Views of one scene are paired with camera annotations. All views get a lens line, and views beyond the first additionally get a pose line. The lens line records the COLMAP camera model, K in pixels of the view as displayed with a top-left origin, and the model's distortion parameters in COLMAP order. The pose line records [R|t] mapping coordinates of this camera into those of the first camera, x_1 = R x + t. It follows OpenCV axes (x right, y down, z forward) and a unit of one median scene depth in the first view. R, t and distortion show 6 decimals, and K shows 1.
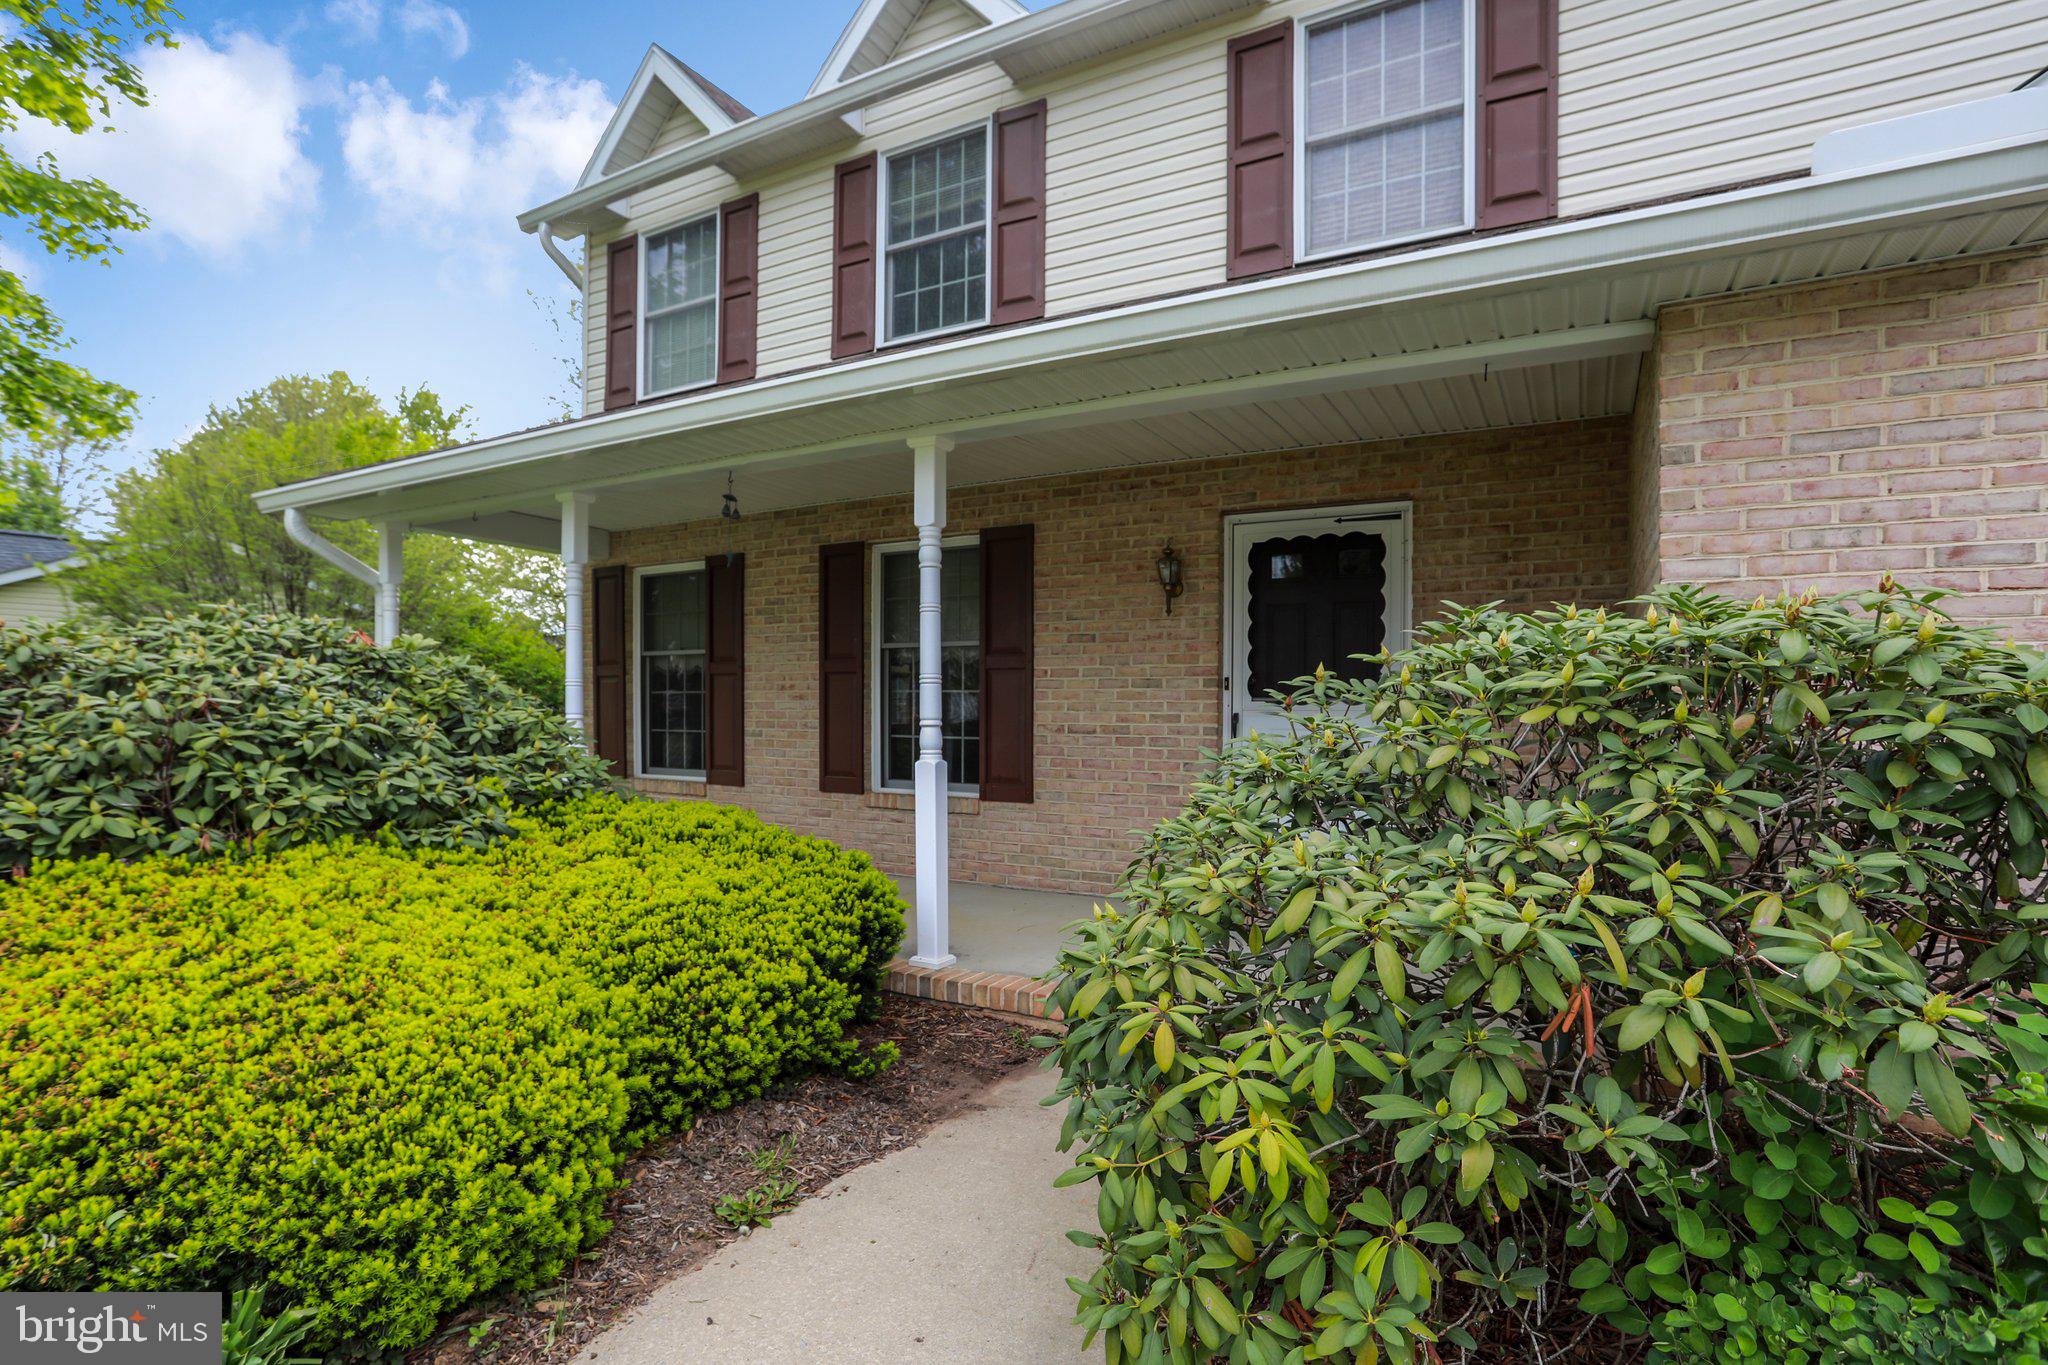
lens RADIAL K [[1024.5, 0, 1011.5], [0, 1024.5, 701.9], [0, 0, 1]] dist [-0.017921, 0.002687]
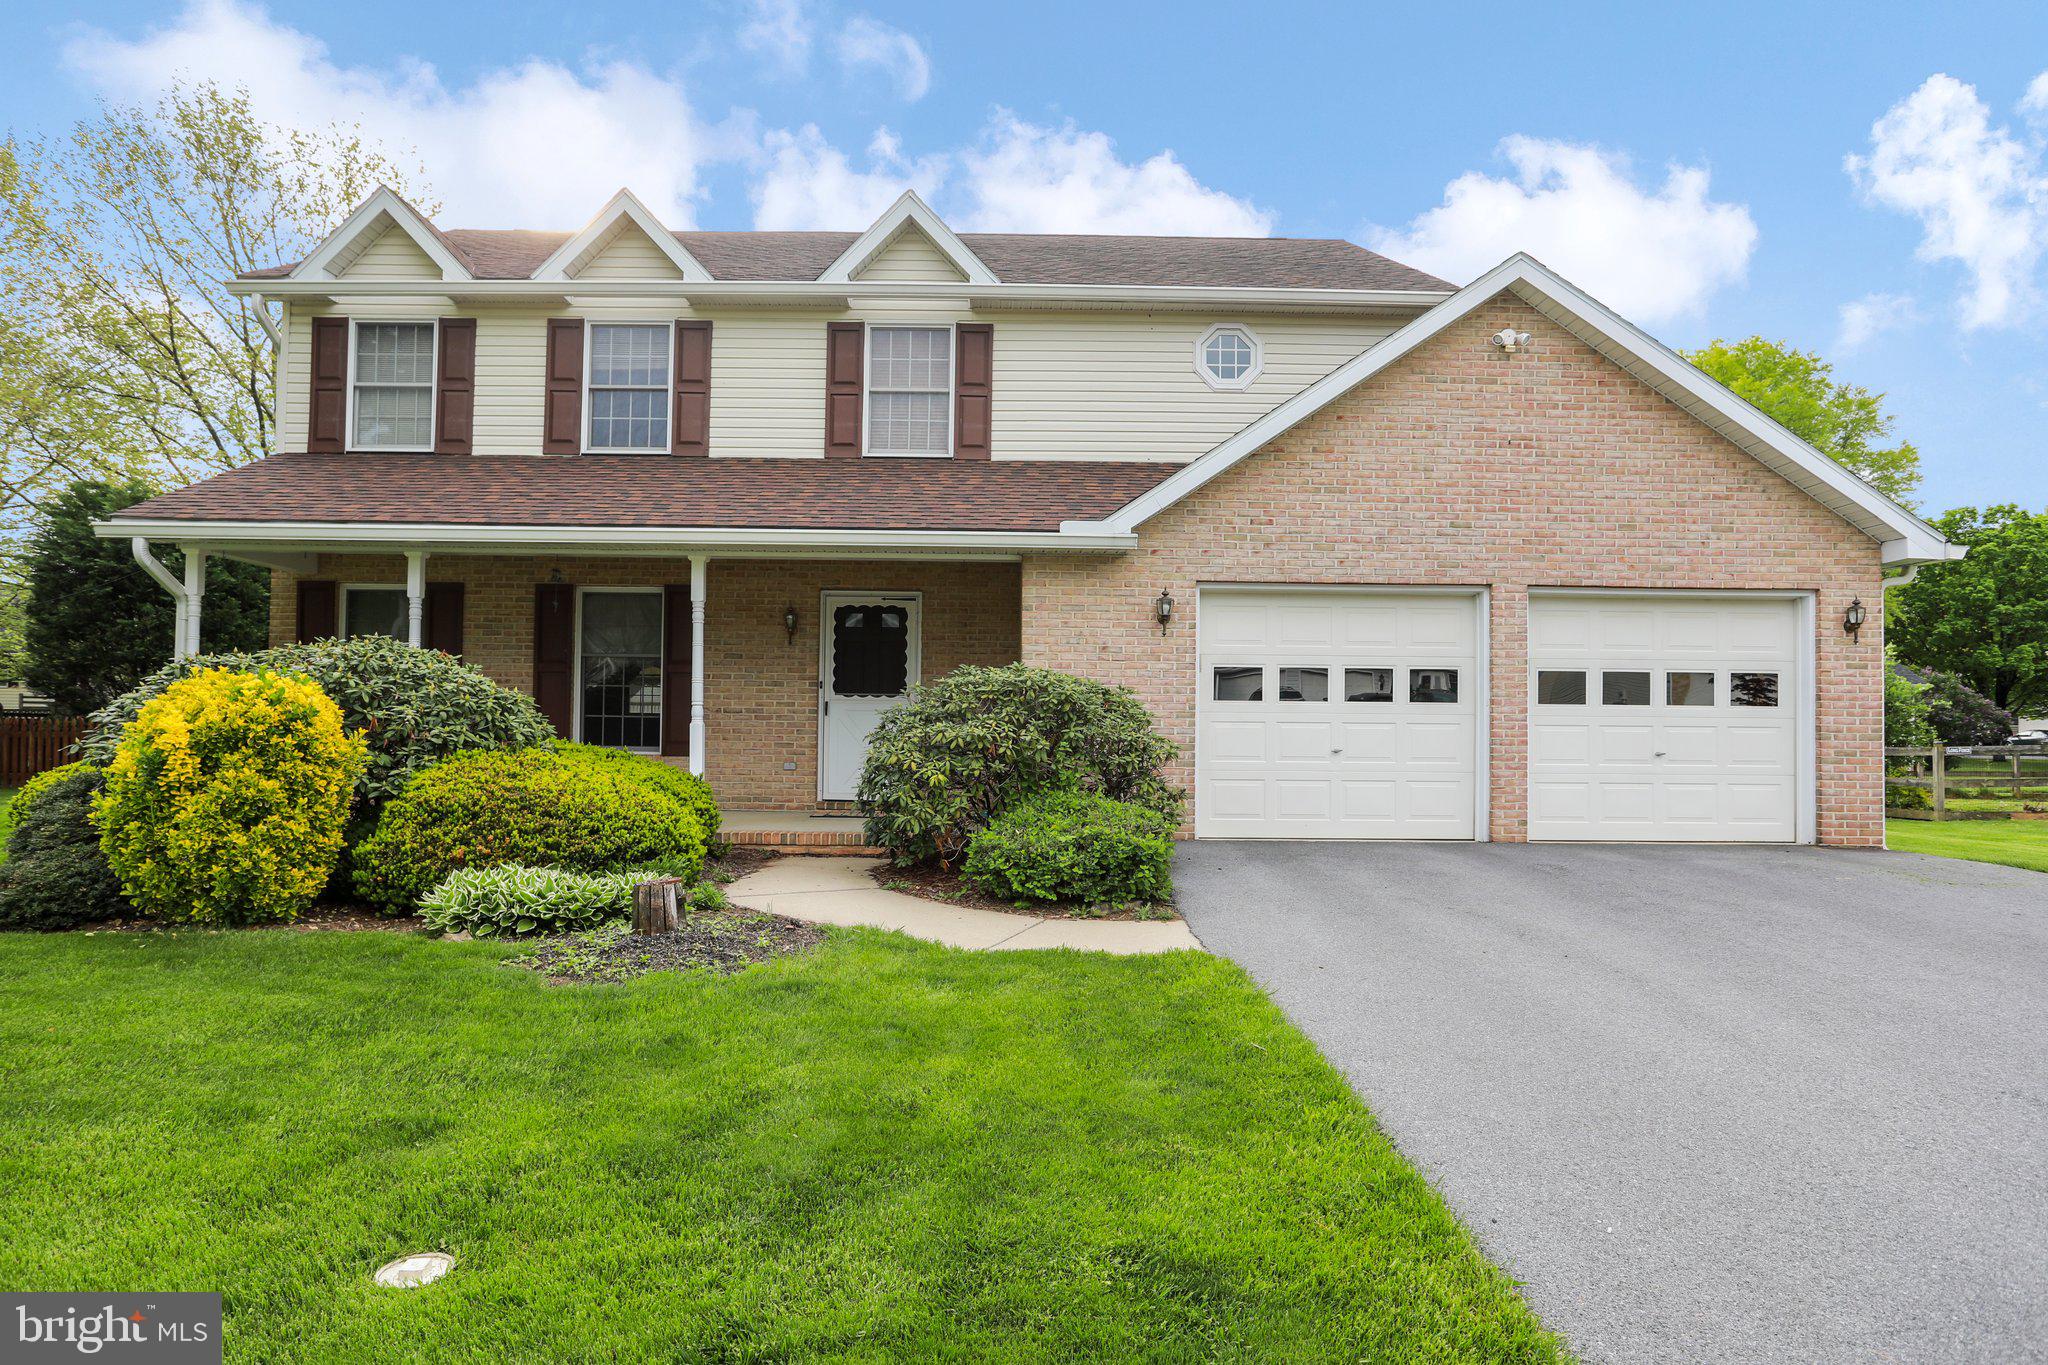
lens RADIAL K [[1206.9, 0, 1010.1], [0, 1206.9, 685.7], [0, 0, 1]] dist [-0.024270, 0.000715]
pose [[0.870896, 0.016792, 0.491180, -0.533340], [-0.010398, 0.999822, -0.015744, 0.013177], [-0.491357, 0.008604, 0.870916, -0.982613]]
